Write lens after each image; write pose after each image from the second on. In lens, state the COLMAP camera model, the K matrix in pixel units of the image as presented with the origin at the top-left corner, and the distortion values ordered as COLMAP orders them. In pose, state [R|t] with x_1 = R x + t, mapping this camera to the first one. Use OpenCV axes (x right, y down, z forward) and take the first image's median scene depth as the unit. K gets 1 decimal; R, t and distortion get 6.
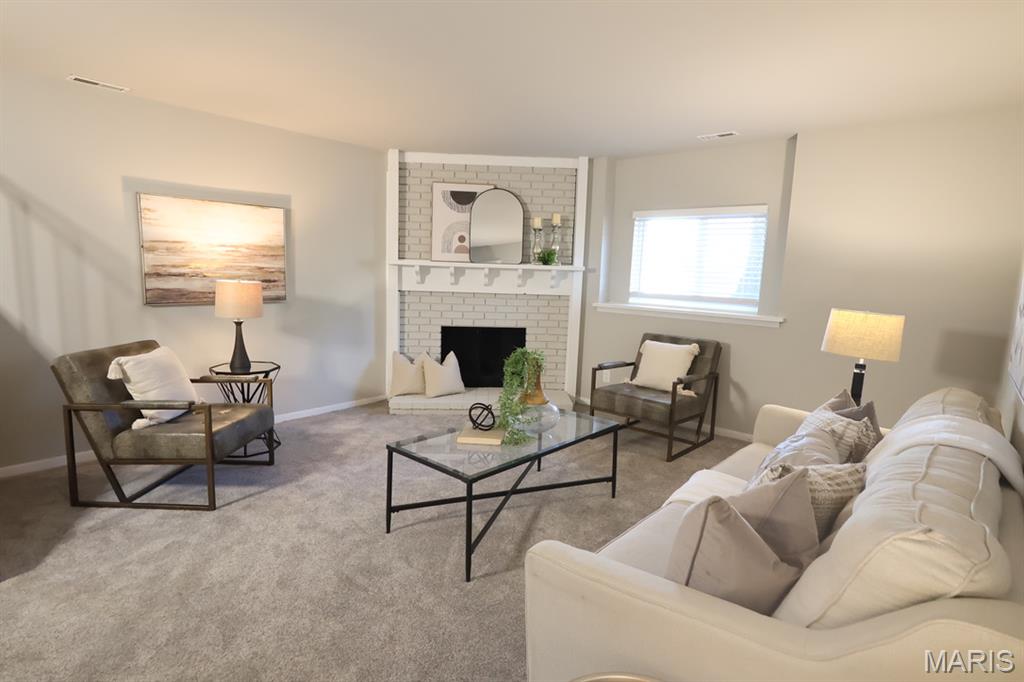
lens RADIAL K [[531.3, 0, 512.0], [0, 531.3, 341.0], [0, 0, 1]] dist [0.003901, 0.000357]
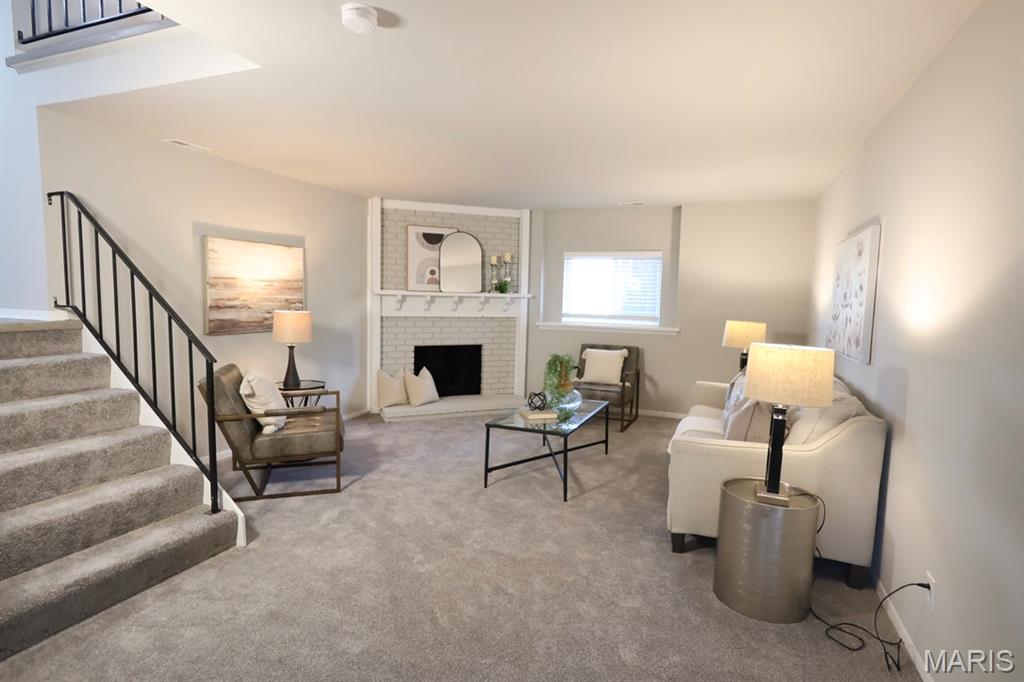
lens RADIAL K [[546.6, 0, 512.0], [0, 546.6, 341.0], [0, 0, 1]] dist [-0.003084, -0.000158]
pose [[0.944381, -0.038773, 0.326559, -0.340005], [0.053176, 0.997961, -0.035291, 0.015891], [-0.324525, 0.050693, 0.944518, -0.219852]]
